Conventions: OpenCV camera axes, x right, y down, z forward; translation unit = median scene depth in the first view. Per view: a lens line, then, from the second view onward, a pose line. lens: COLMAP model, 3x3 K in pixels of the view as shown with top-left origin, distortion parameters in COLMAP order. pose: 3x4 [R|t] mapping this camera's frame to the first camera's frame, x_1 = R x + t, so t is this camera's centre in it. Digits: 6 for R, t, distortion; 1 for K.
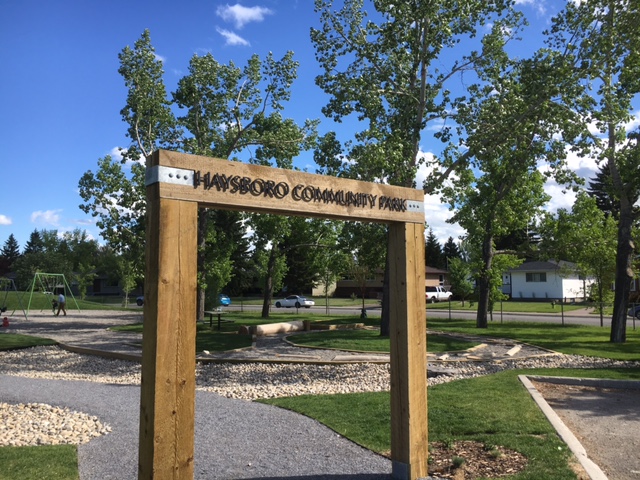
lens RADIAL K [[543.7, 0, 320.0], [0, 543.7, 240.0], [0, 0, 1]] dist [0.026544, -0.004587]
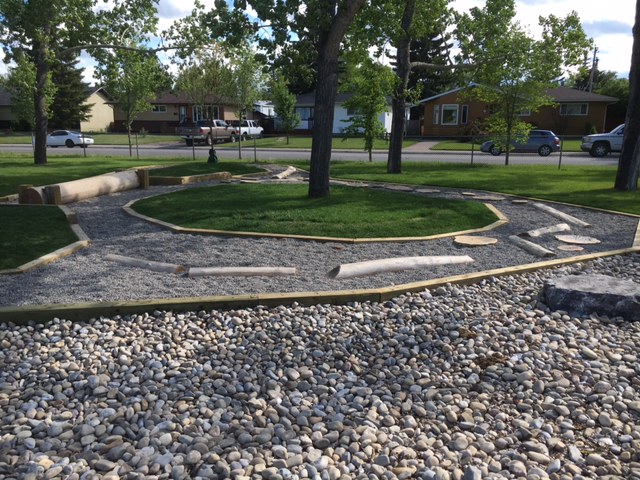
lens RADIAL K [[543.7, 0, 320.0], [0, 543.7, 240.0], [0, 0, 1]] dist [0.026544, -0.004587]
pose [[0.912259, -0.080738, 0.401579, -0.040122], [-0.039905, 0.958201, 0.283299, 0.020373], [-0.407666, -0.274467, 0.870905, 0.172517]]
